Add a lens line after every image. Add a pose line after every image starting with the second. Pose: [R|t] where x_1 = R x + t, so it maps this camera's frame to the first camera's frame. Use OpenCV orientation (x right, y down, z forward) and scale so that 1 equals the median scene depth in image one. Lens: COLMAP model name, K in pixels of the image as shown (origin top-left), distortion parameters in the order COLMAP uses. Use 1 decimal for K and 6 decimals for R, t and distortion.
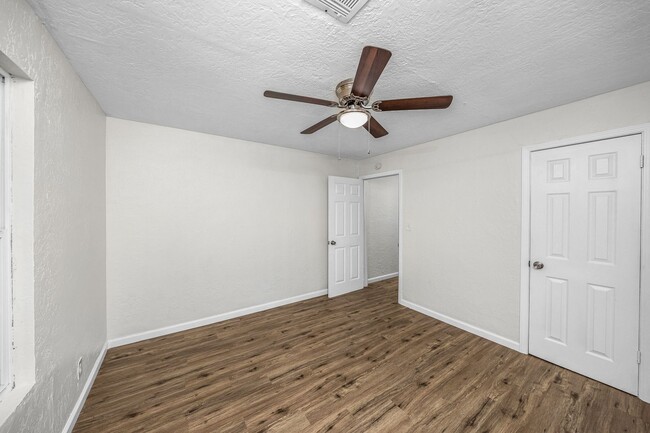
lens RADIAL K [[225.0, 0, 325.0], [0, 225.0, 216.5], [0, 0, 1]] dist [0.000043, -0.000002]
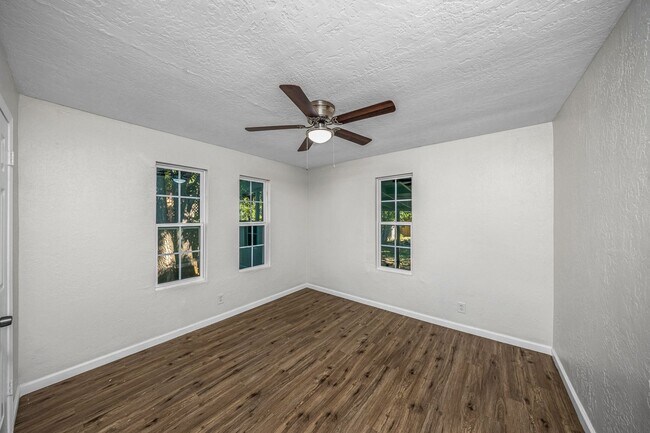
lens RADIAL K [[225.0, 0, 325.0], [0, 225.0, 216.5], [0, 0, 1]] dist [0.000043, -0.000002]
pose [[-0.956617, -0.003568, -0.291326, 0.421320], [-0.007915, 0.999874, 0.013747, -0.078535], [0.291240, 0.015456, -0.956525, 2.014011]]
